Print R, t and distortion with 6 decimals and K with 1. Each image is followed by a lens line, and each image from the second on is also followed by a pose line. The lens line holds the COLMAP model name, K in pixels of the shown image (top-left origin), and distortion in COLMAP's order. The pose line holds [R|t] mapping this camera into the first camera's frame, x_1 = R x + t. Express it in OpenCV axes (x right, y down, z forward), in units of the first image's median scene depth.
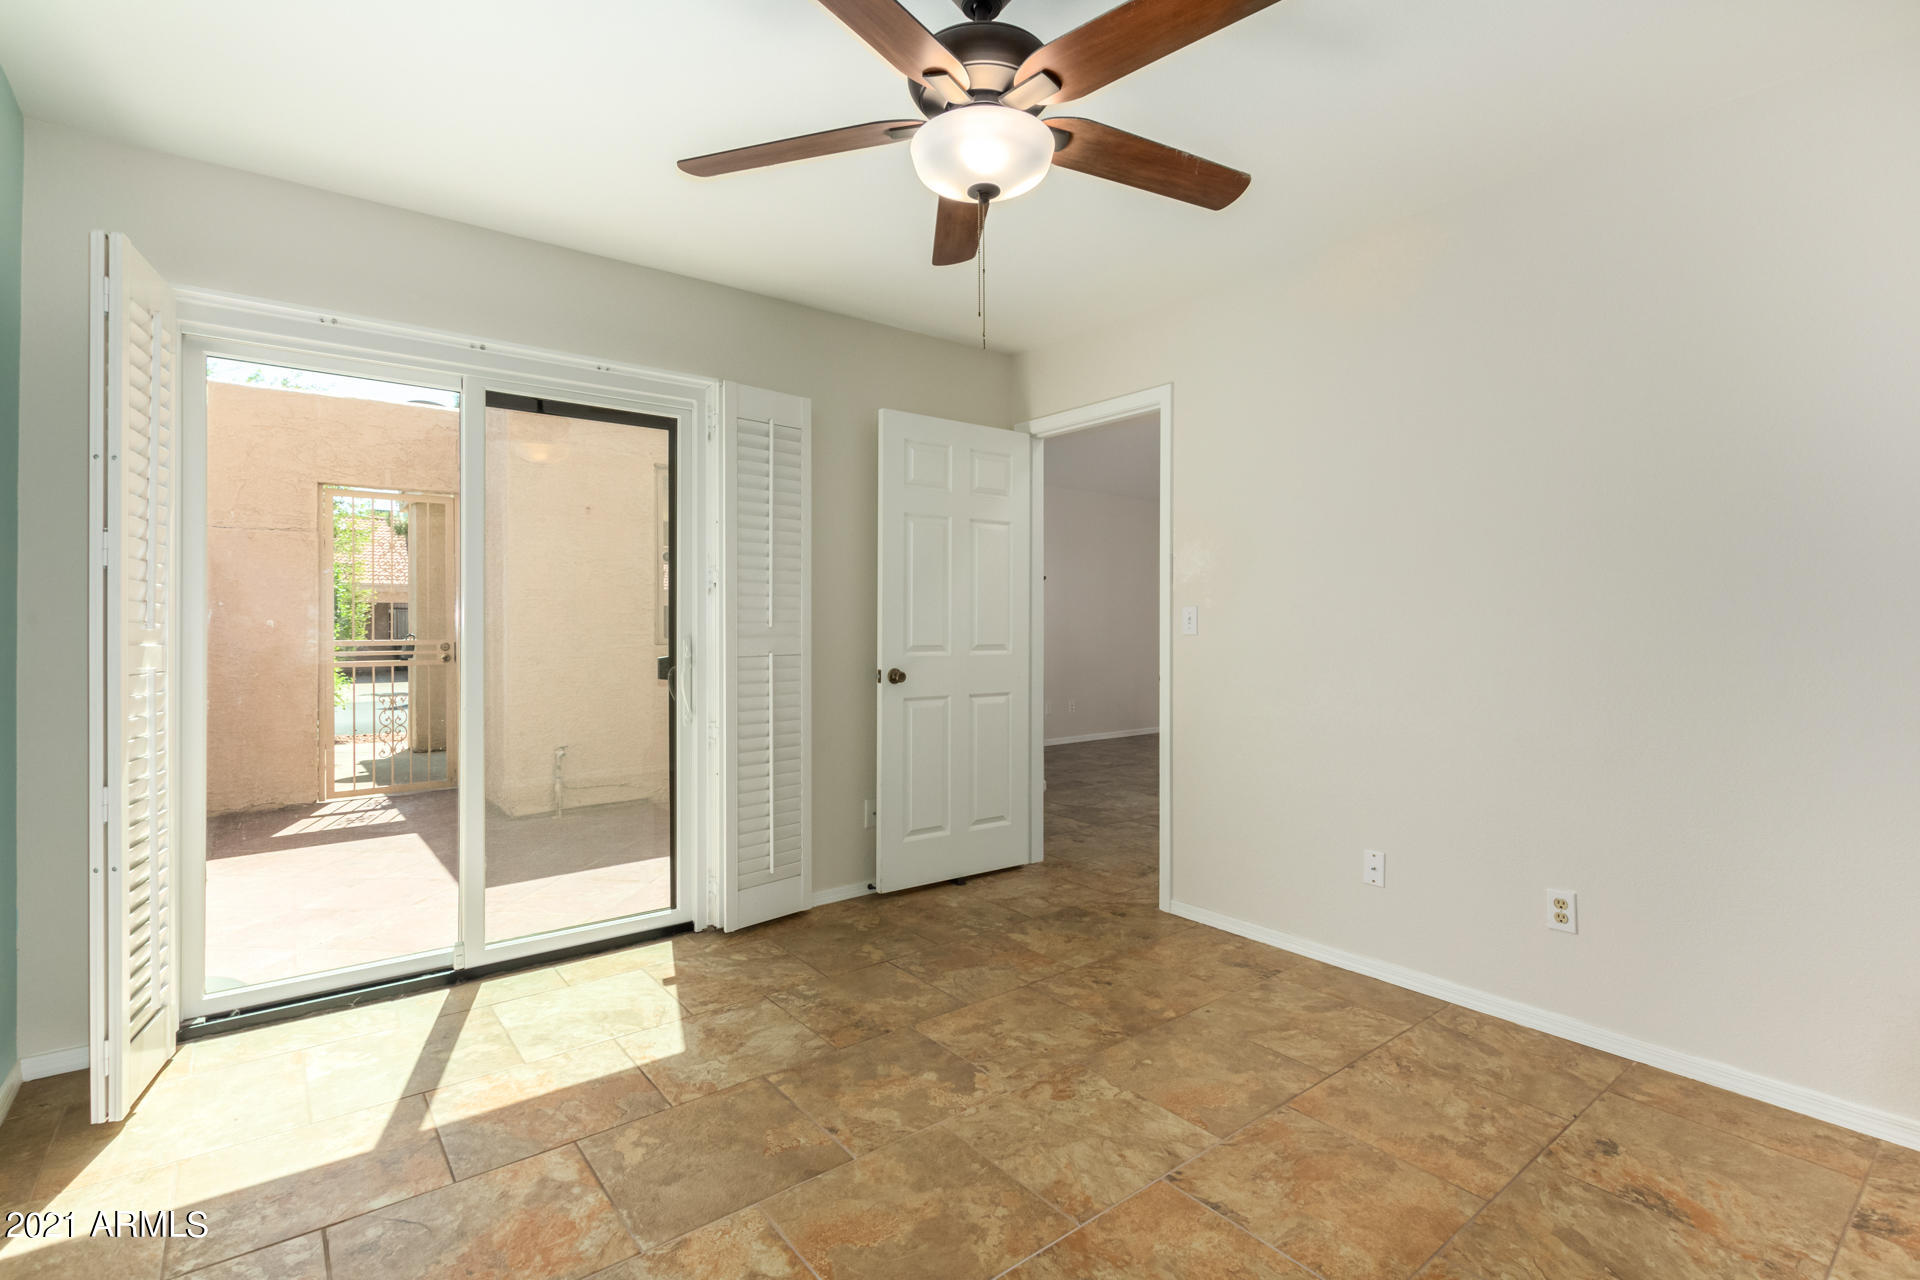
lens RADIAL K [[876.8, 0, 962.5], [0, 876.8, 632.1], [0, 0, 1]] dist [-0.000252, -0.002270]
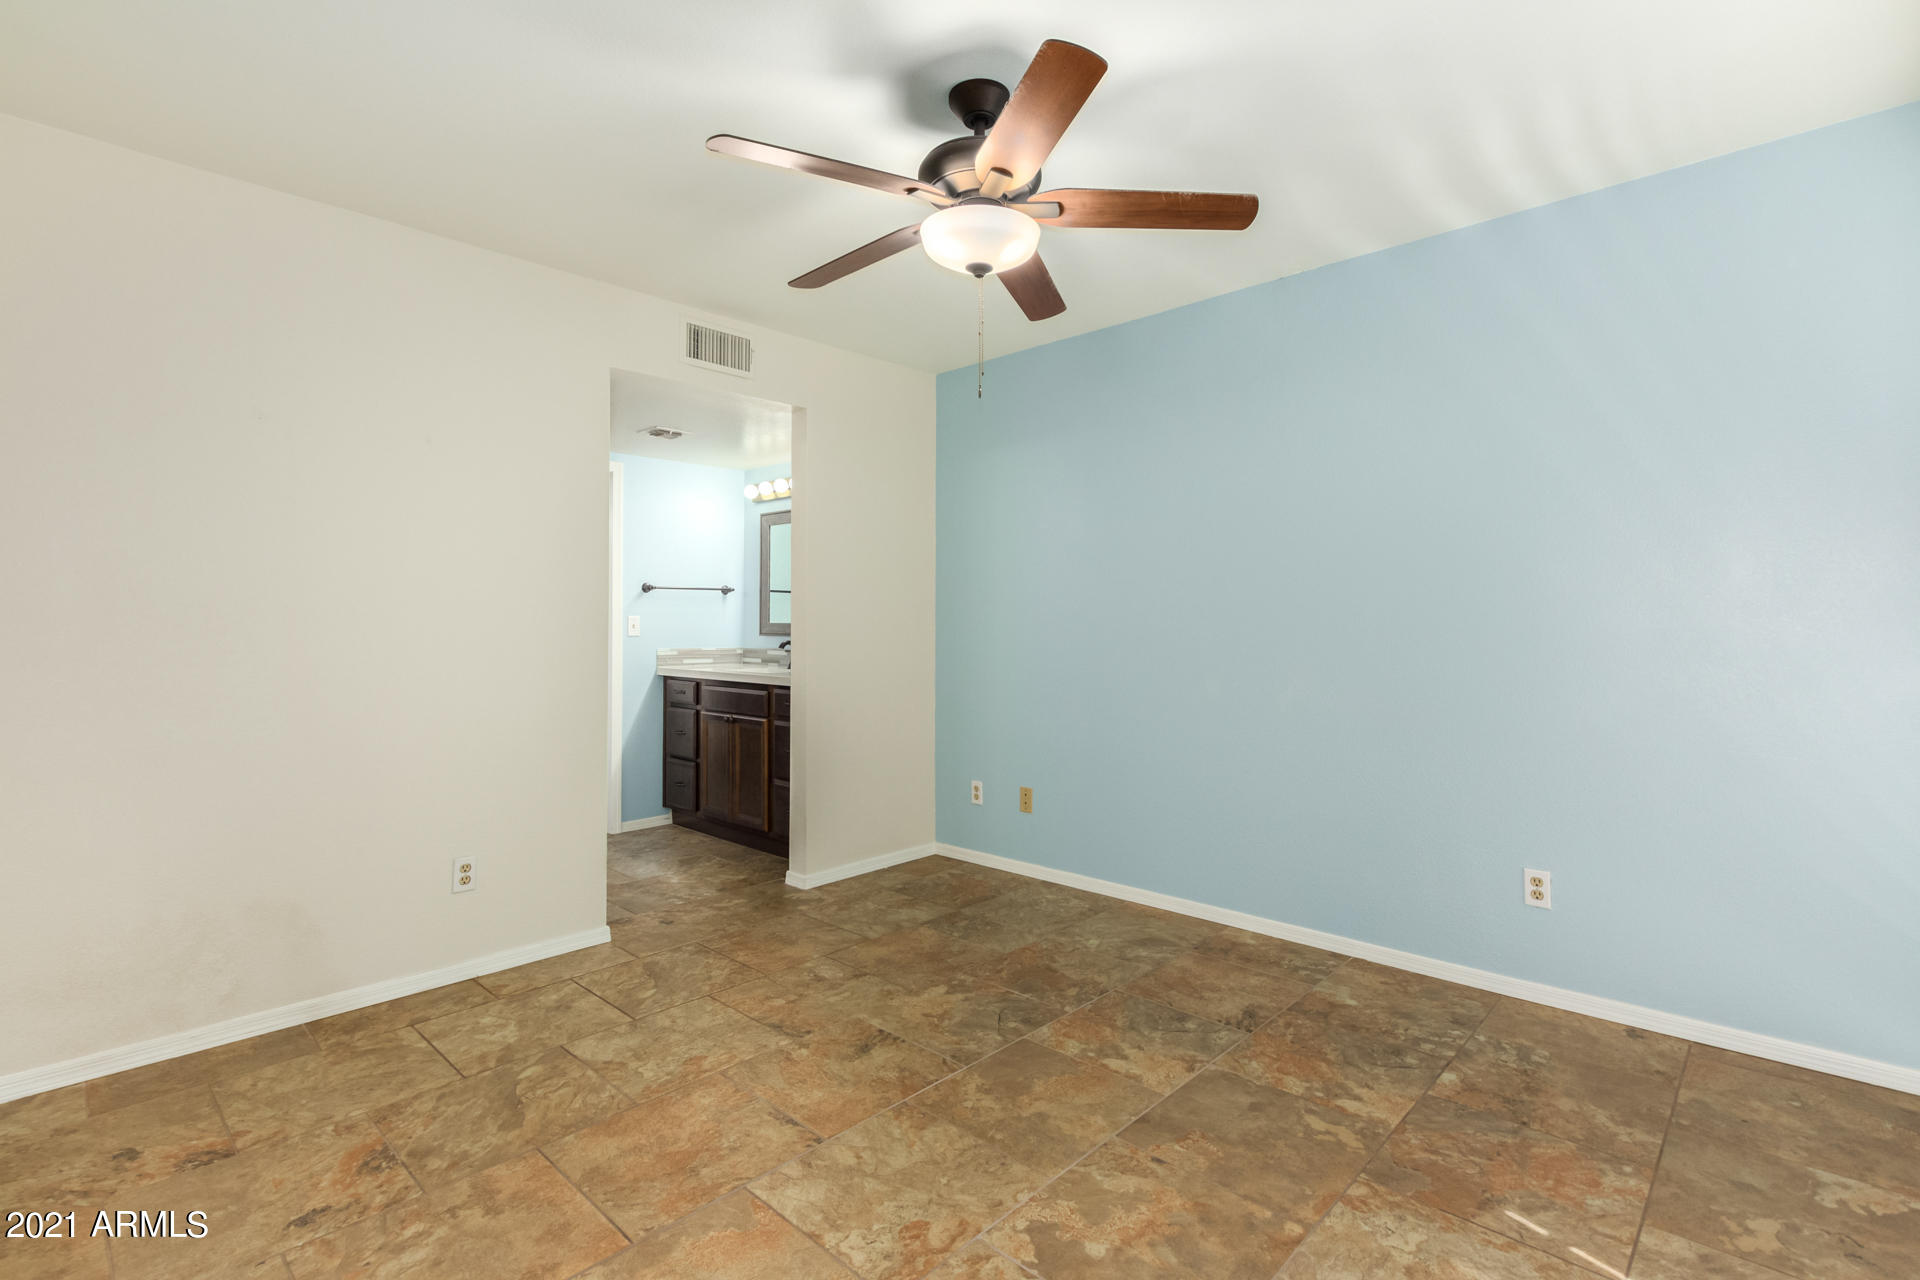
lens RADIAL K [[876.8, 0, 967.5], [0, 876.8, 622.0], [0, 0, 1]] dist [-0.000252, -0.002270]
pose [[-0.988431, 0.004640, -0.151603, 0.209217], [0.003888, 0.999979, 0.005256, -0.021755], [0.151624, 0.004606, -0.988427, 2.023023]]
